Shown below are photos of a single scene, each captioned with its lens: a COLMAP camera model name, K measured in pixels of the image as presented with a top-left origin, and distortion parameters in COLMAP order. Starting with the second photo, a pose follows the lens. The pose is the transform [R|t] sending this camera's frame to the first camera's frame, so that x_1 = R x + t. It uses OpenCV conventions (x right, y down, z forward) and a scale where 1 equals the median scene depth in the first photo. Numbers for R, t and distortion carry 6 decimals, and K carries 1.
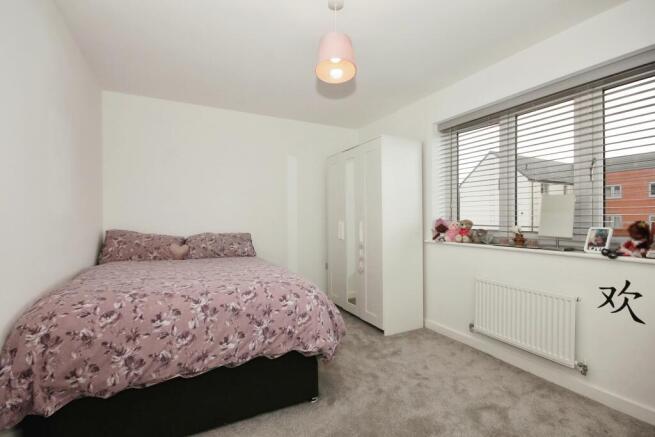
lens RADIAL K [[305.3, 0, 326.8], [0, 305.3, 218.0], [0, 0, 1]] dist [-0.000379, -0.000608]
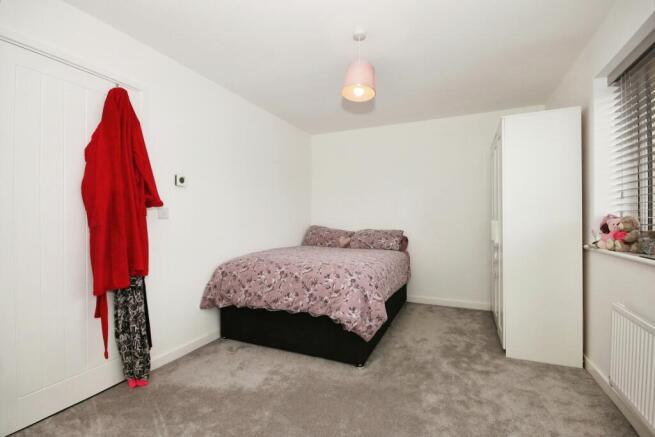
lens RADIAL K [[305.3, 0, 323.8], [0, 305.3, 219.2], [0, 0, 1]] dist [-0.000379, -0.000608]
pose [[0.618241, -0.003507, -0.785981, 0.958469], [0.005617, 0.999984, -0.000044, 0.014822], [0.785969, -0.004388, 0.618251, 0.172979]]
